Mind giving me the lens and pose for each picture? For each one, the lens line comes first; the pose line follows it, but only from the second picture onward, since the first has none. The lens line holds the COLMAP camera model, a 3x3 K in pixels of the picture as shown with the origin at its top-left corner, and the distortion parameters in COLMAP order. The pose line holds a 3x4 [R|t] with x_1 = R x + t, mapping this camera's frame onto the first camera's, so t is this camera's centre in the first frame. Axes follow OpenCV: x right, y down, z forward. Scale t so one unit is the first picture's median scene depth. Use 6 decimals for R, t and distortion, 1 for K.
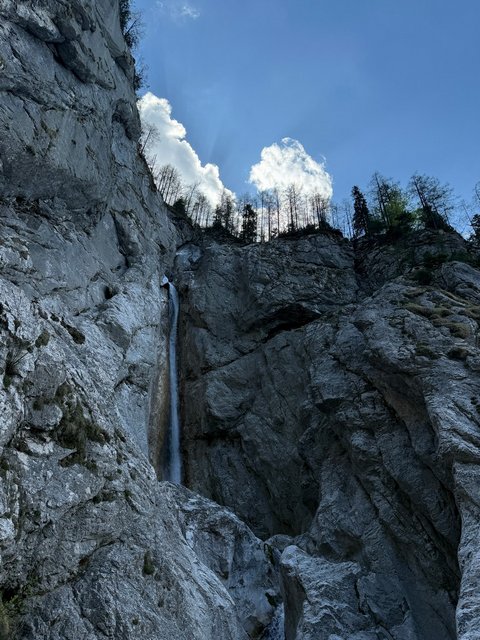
lens RADIAL K [[494.0, 0, 240.0], [0, 494.0, 320.0], [0, 0, 1]] dist [0.131462, -0.220872]
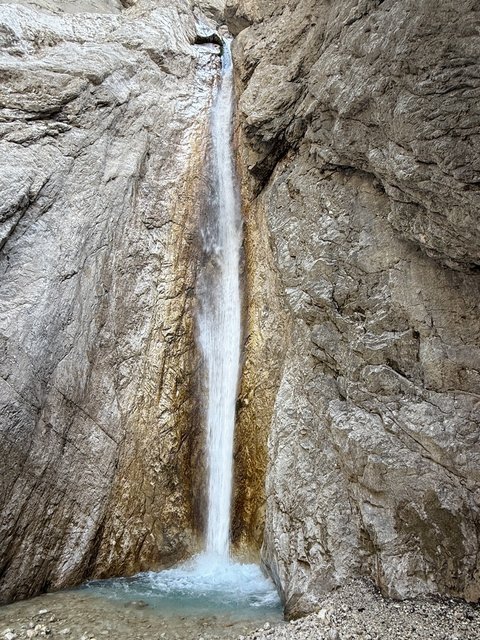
lens RADIAL K [[375.5, 0, 240.0], [0, 375.5, 320.0], [0, 0, 1]] dist [0.003038, 0.001997]
pose [[0.824191, -0.268717, -0.498499, 0.067616], [0.424729, 0.875549, 0.230257, 0.293872], [0.374586, -0.401503, 0.835752, 0.705061]]
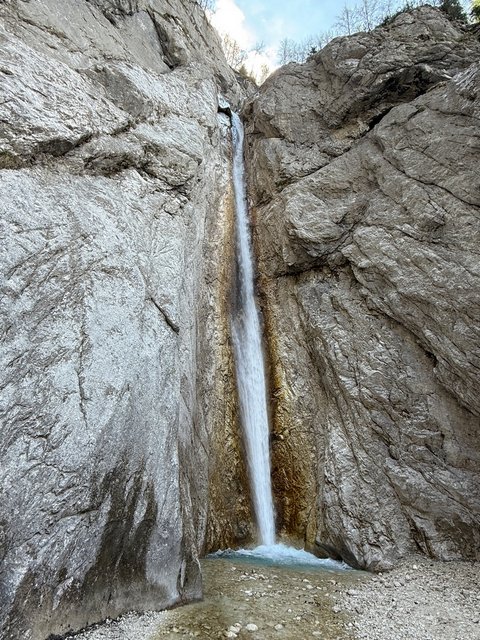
lens RADIAL K [[347.4, 0, 240.0], [0, 347.4, 320.0], [0, 0, 1]] dist [0.005300, -0.000175]
pose [[0.980133, -0.049079, -0.192176, -0.054706], [0.103978, 0.952233, 0.287124, 0.172914], [0.168905, -0.301402, 0.938418, 0.585573]]
